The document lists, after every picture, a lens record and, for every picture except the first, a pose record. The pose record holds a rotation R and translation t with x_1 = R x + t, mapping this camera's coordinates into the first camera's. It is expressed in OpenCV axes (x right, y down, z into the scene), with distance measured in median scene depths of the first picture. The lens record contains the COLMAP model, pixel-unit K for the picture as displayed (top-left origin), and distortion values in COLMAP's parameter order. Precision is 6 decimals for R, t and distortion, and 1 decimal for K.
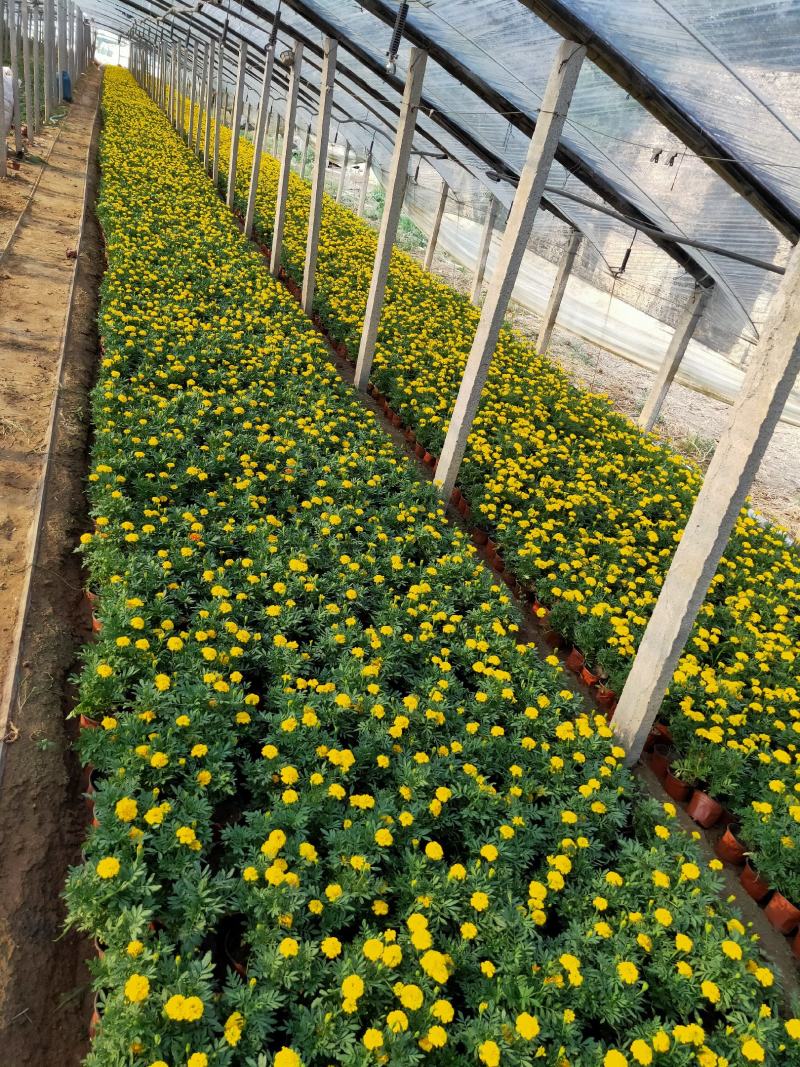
lens RADIAL K [[439.3, 0, 398.9], [0, 439.3, 538.4], [0, 0, 1]] dist [0.000099, -0.000295]
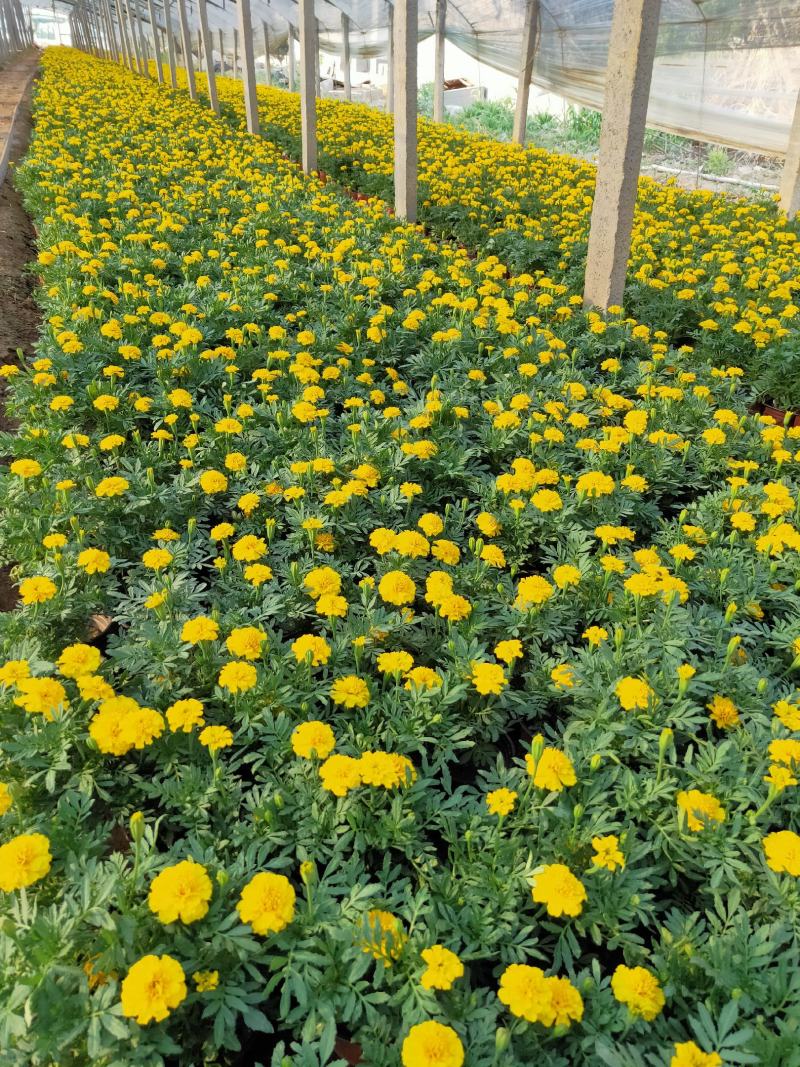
lens RADIAL K [[439.3, 0, 397.9], [0, 439.3, 527.8], [0, 0, 1]] dist [0.000099, -0.000295]
pose [[0.982653, -0.164371, -0.085881, -0.315234], [0.170041, 0.983392, 0.063453, -0.348807], [0.074025, -0.076956, 0.994283, 0.538254]]
